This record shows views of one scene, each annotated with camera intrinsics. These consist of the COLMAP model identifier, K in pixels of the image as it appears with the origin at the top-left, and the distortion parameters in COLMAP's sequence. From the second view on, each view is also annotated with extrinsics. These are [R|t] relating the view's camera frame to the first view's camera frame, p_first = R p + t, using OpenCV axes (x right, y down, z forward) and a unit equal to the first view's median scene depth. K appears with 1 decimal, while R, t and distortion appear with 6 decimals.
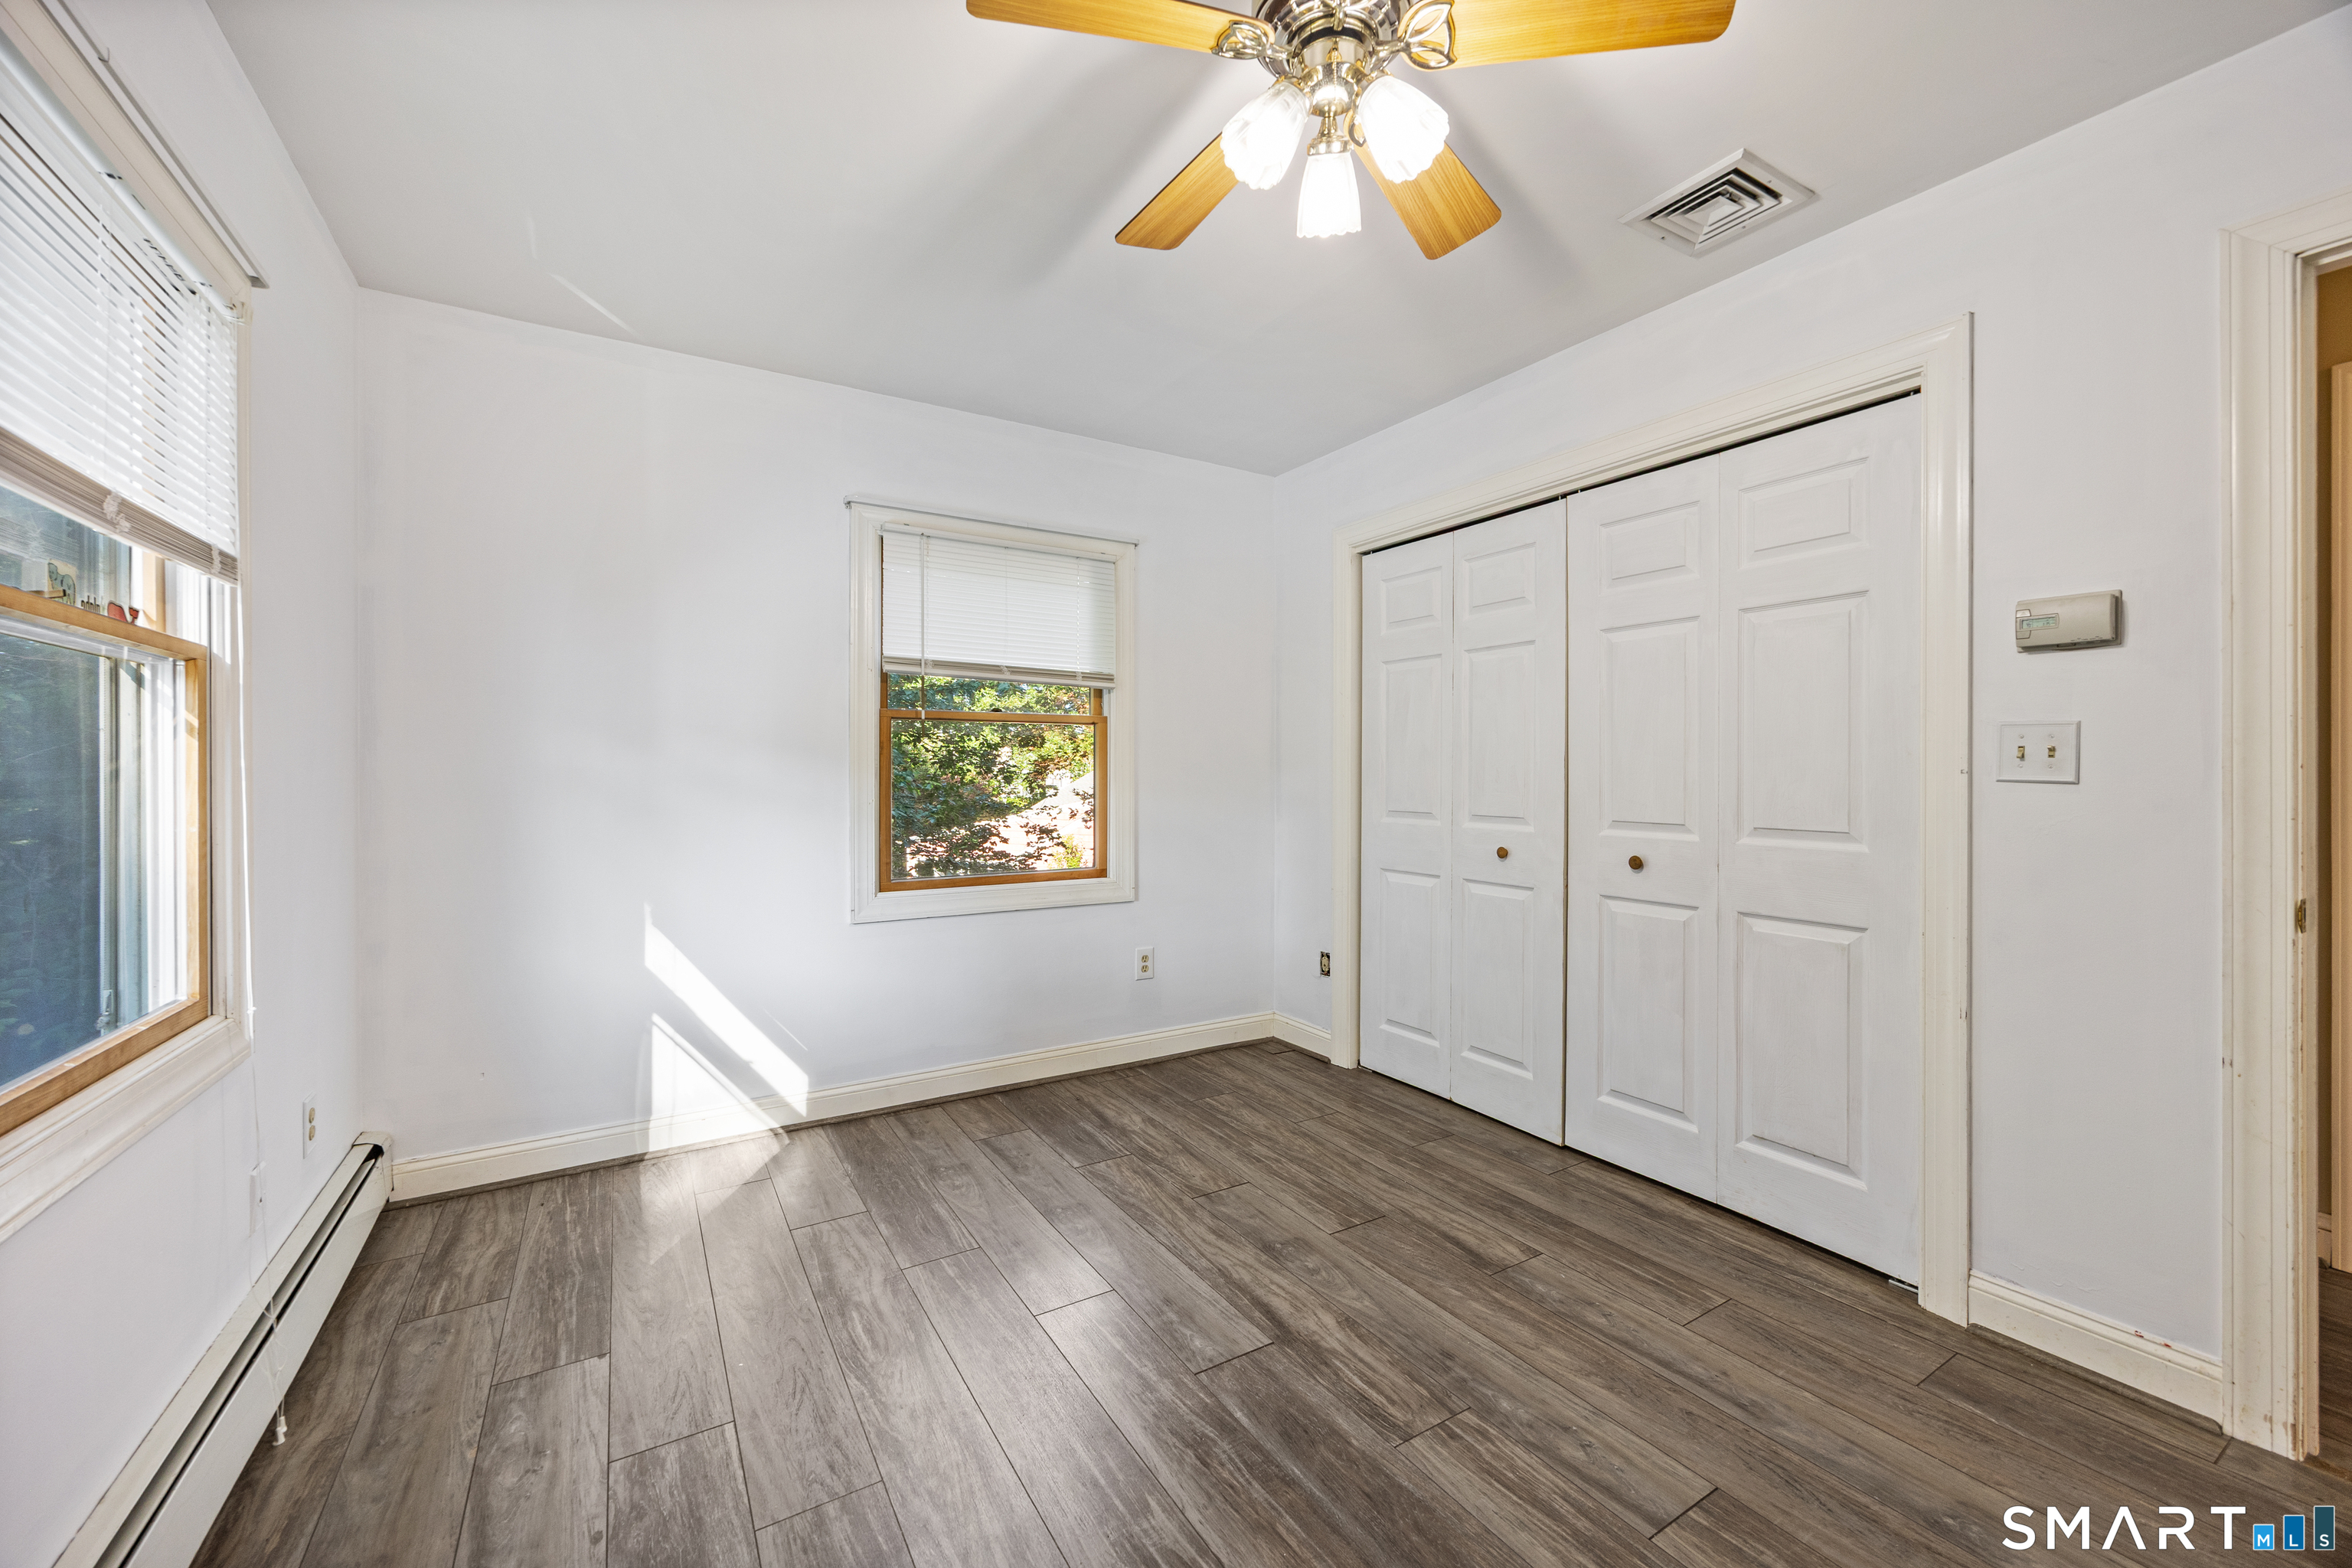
lens RADIAL K [[905.4, 0, 1163.5], [0, 905.4, 776.5], [0, 0, 1]] dist [0.000736, 0.000106]
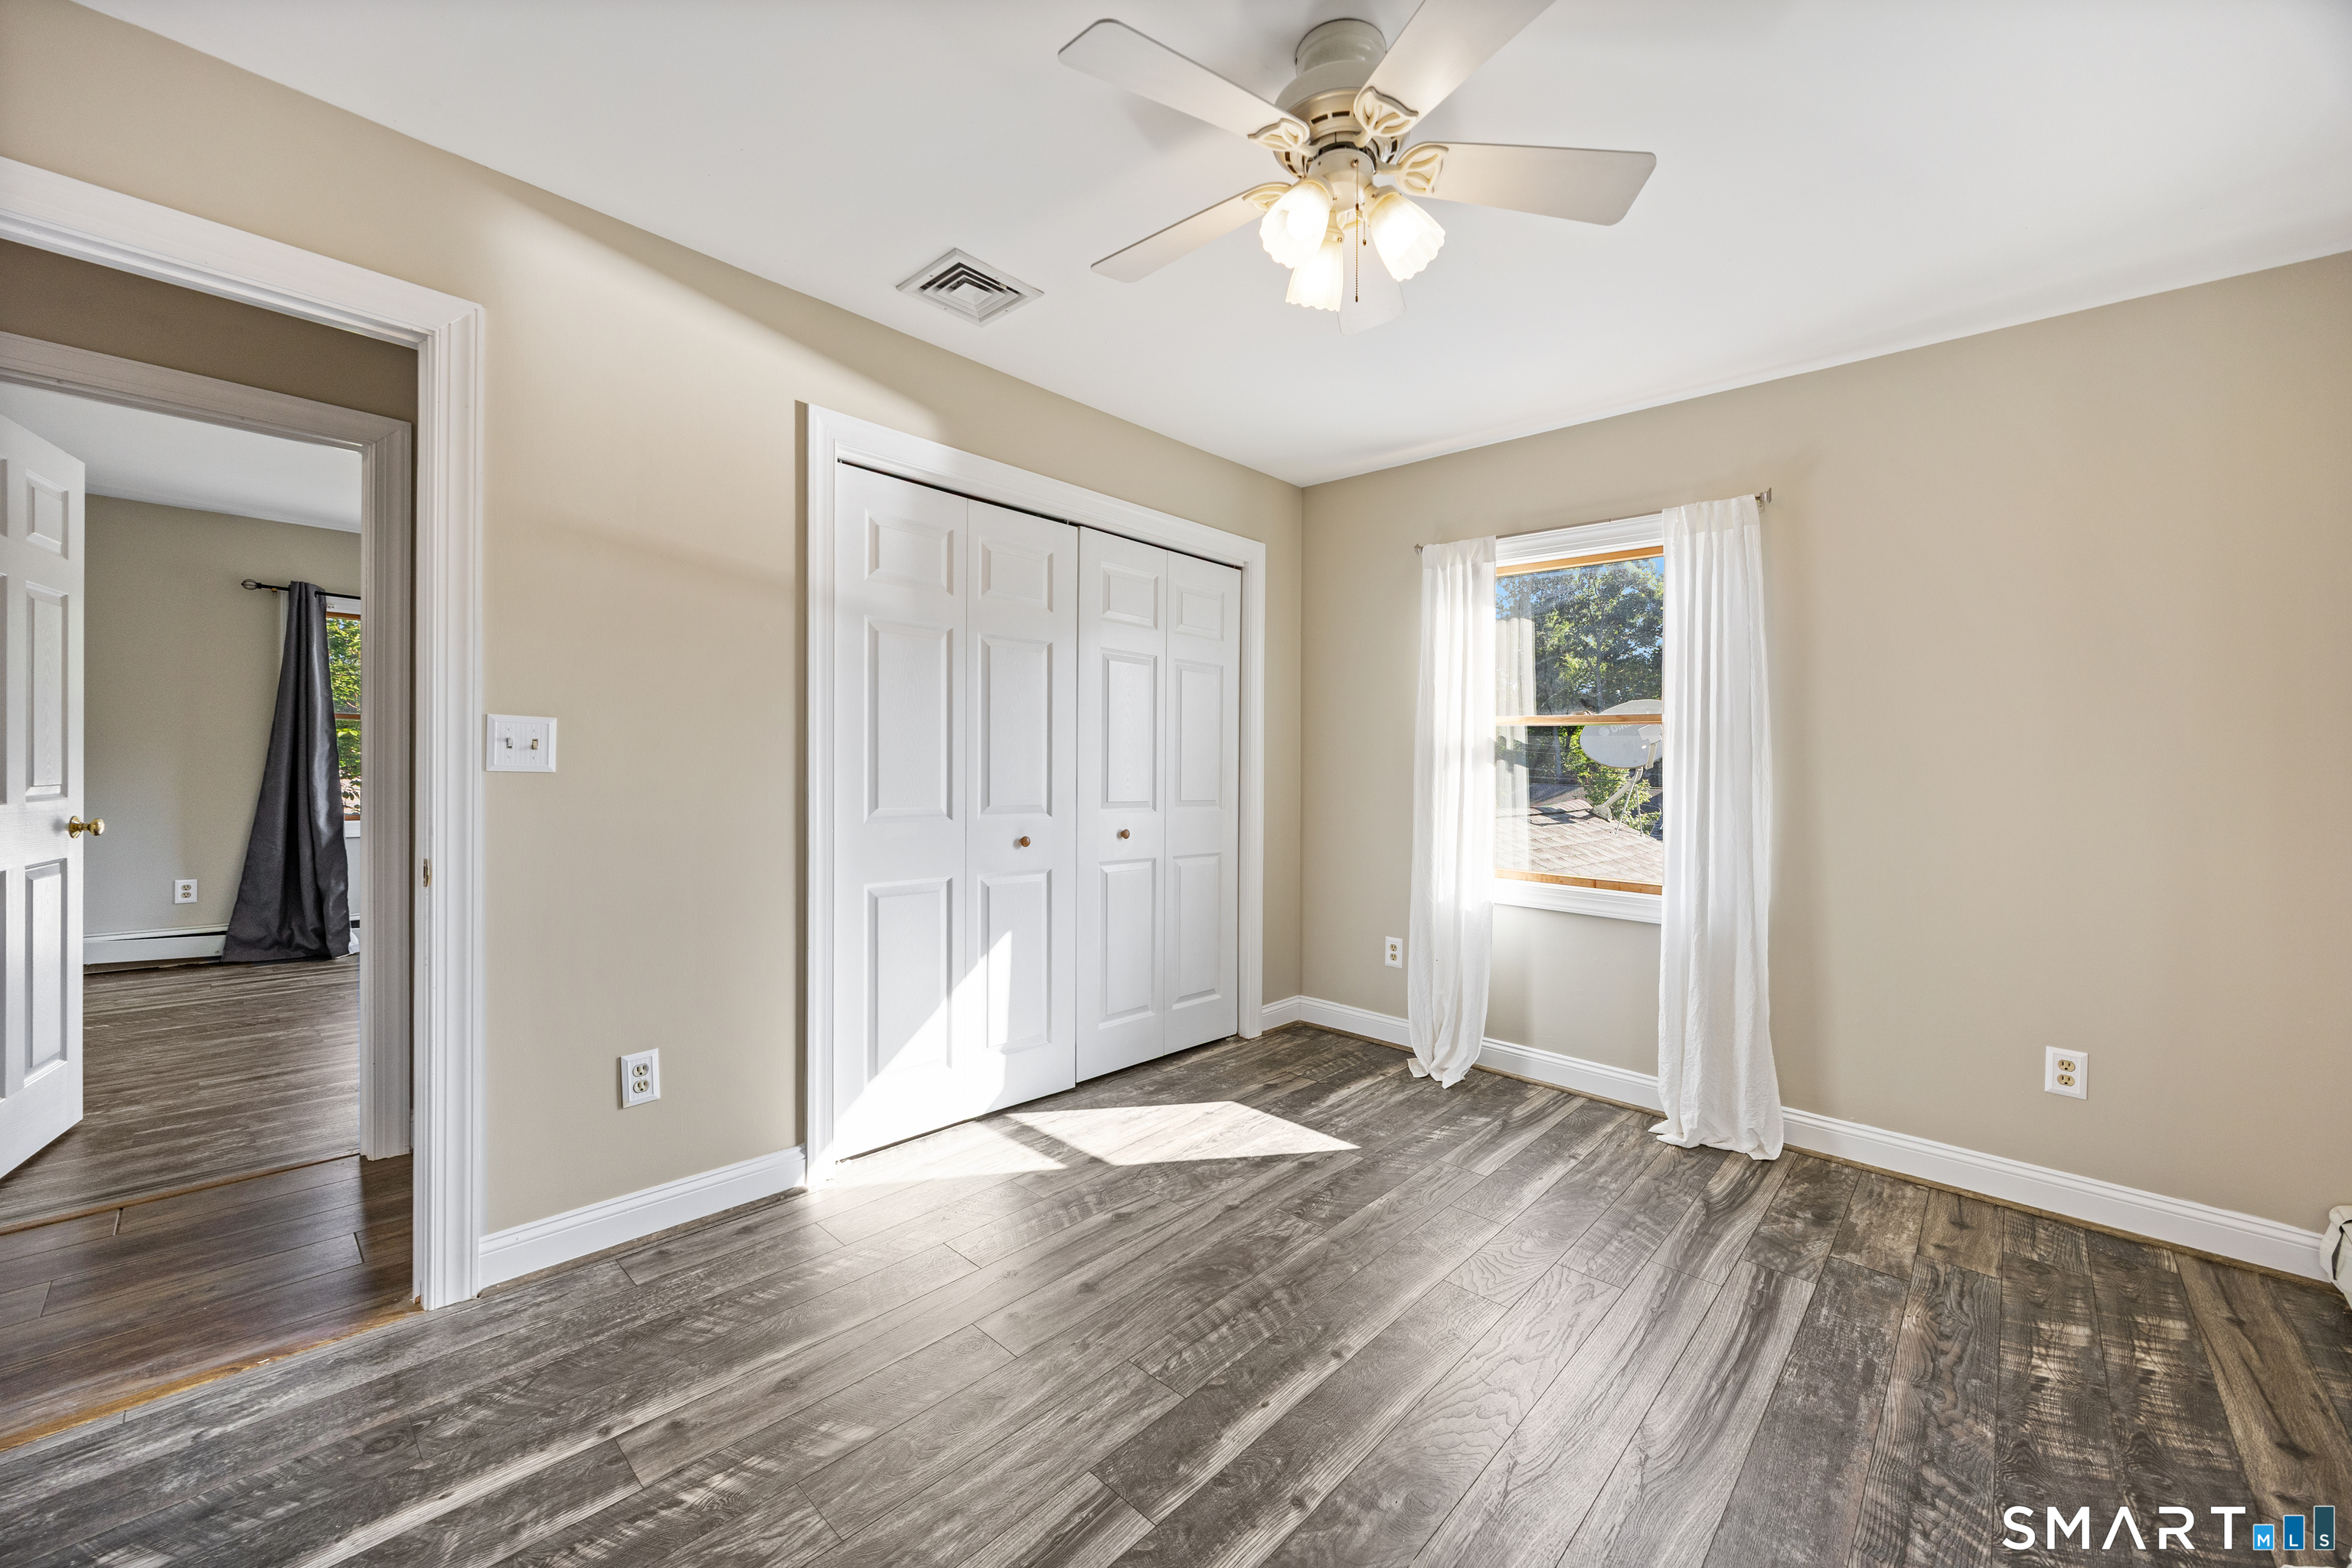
lens RADIAL K [[904.0, 0, 1176.0], [0, 904.0, 784.0], [0, 0, 1]] dist [0.001978, 0.000387]
pose [[-0.283509, -0.005552, 0.958953, -0.843478], [-0.000650, 0.999984, 0.005598, 0.017766], [-0.958969, 0.000964, -0.283508, 1.442892]]
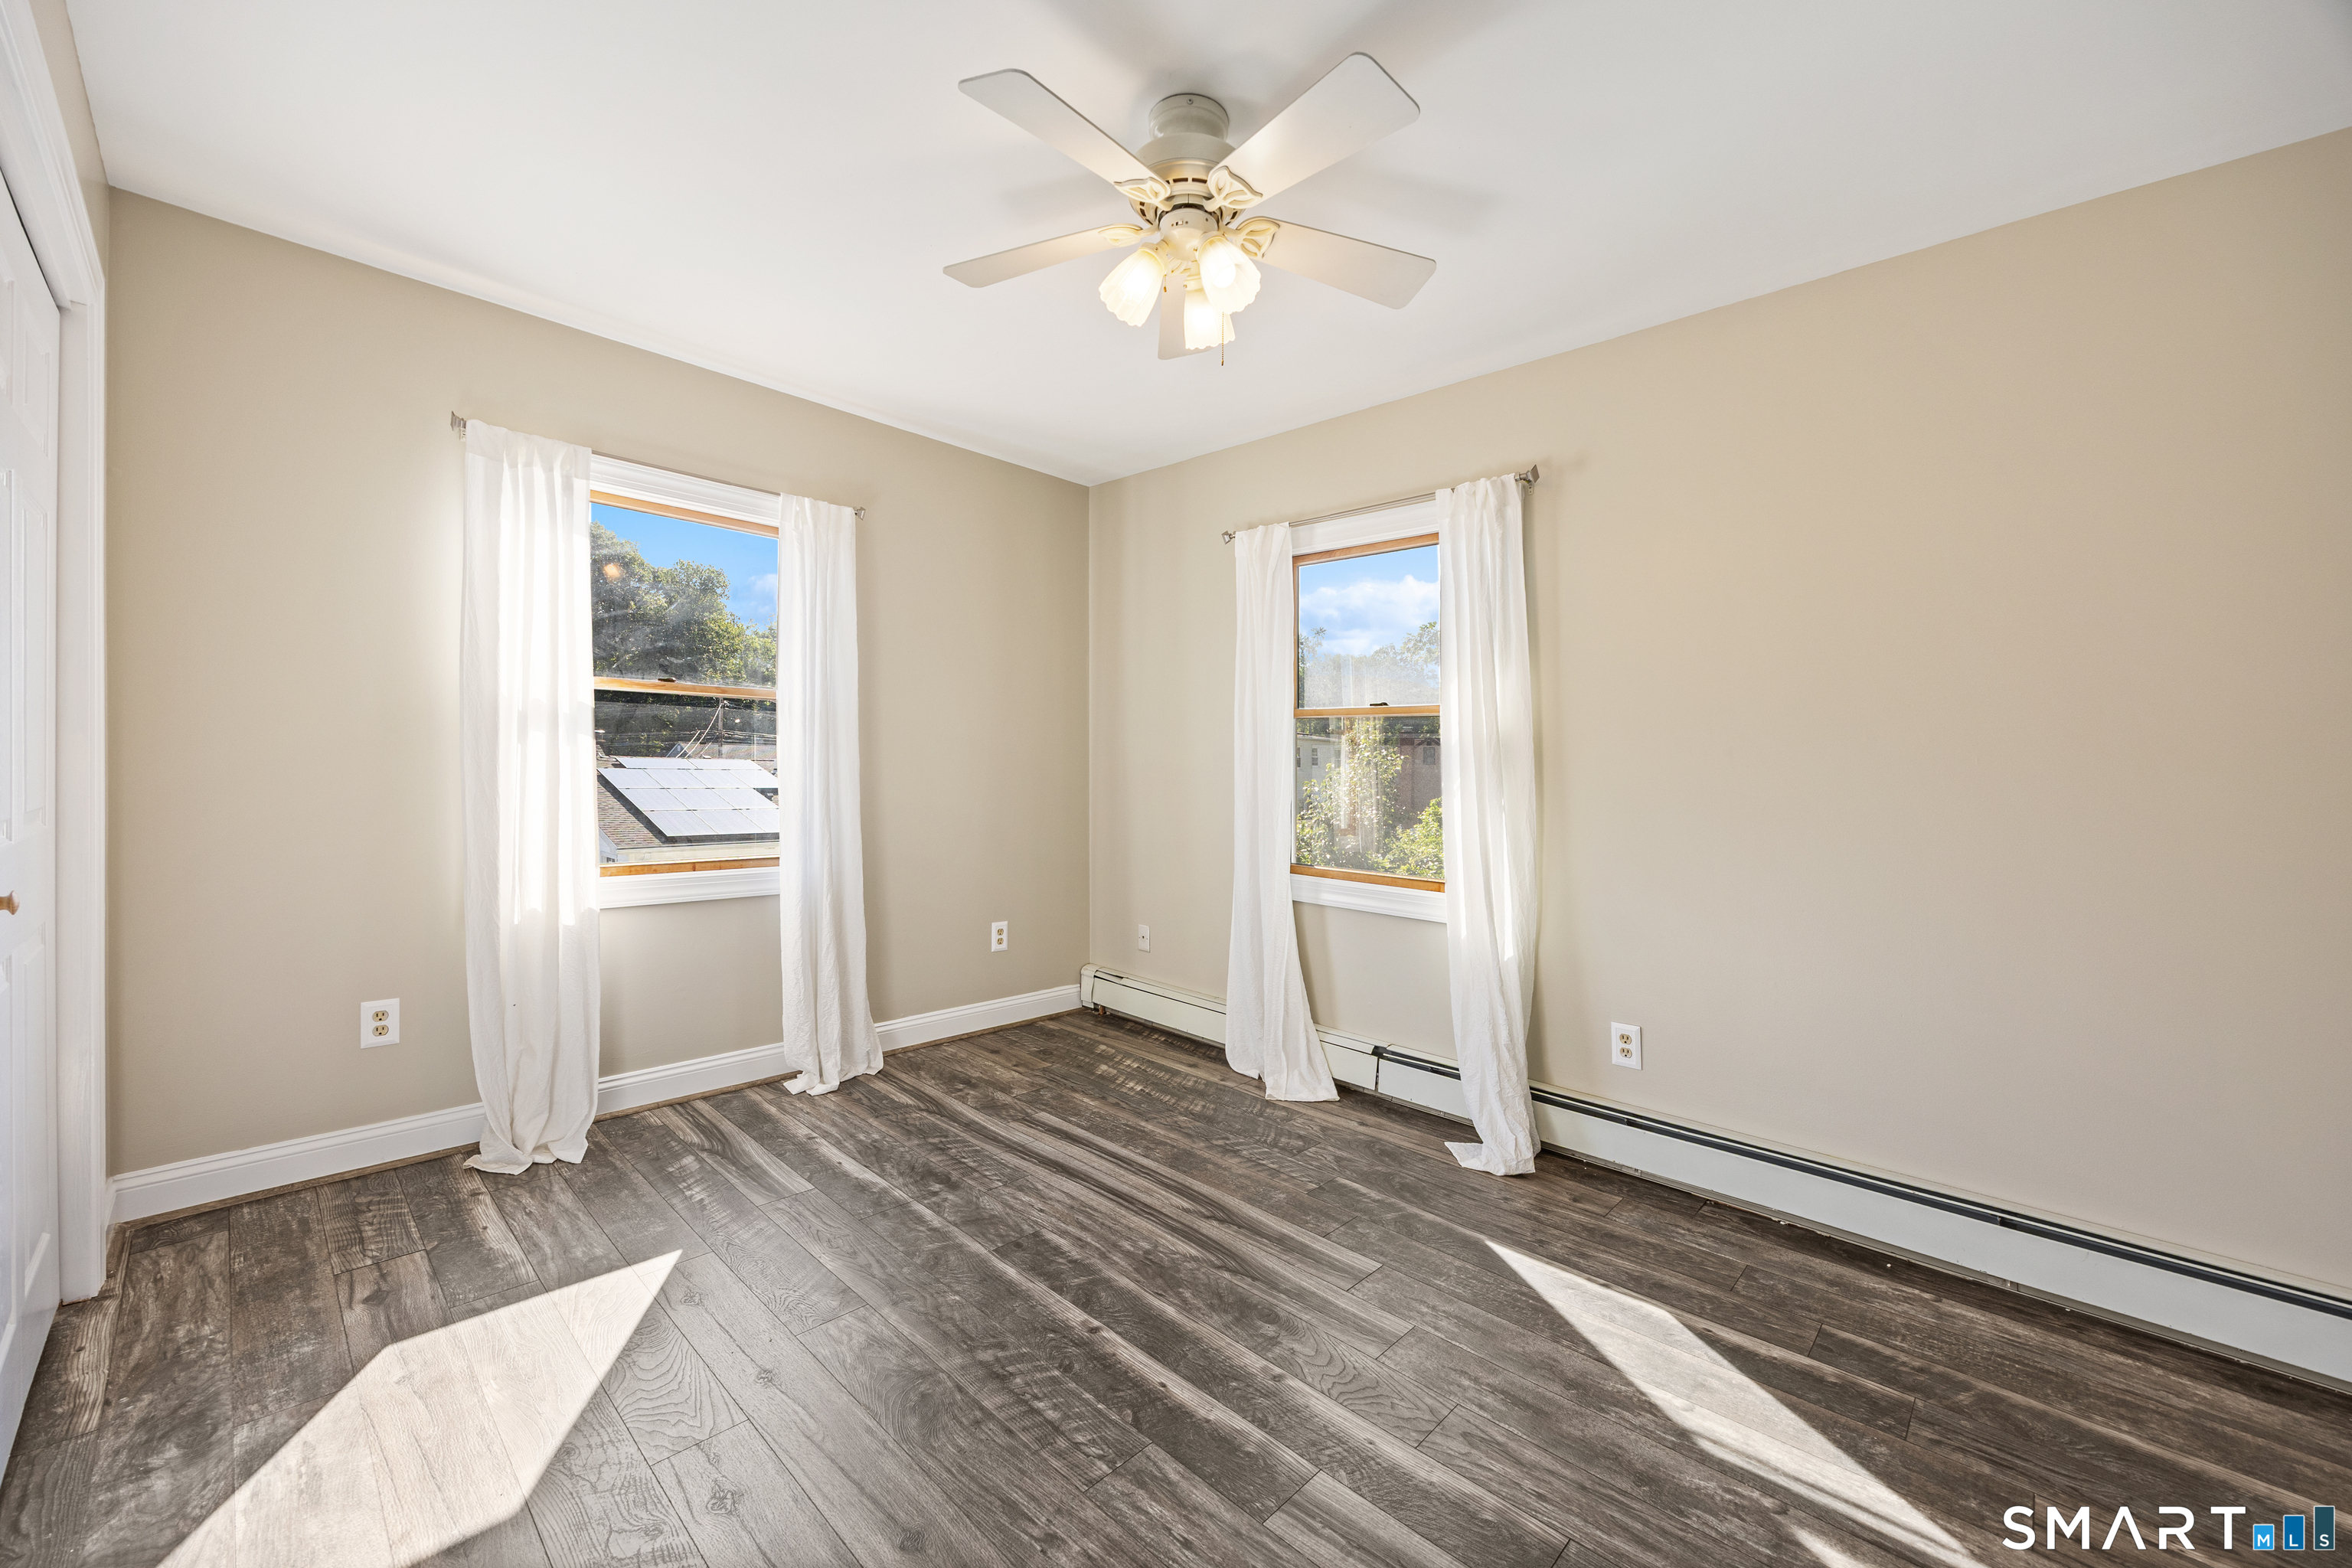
lens RADIAL K [[922.5, 0, 1181.3], [0, 922.5, 745.8], [0, 0, 1]] dist [-0.000114, 0.000373]
pose [[-0.964042, -0.007793, -0.265634, -0.003048], [-0.009559, 0.999940, 0.005359, -0.007690], [0.265576, 0.007706, -0.964059, 1.885840]]
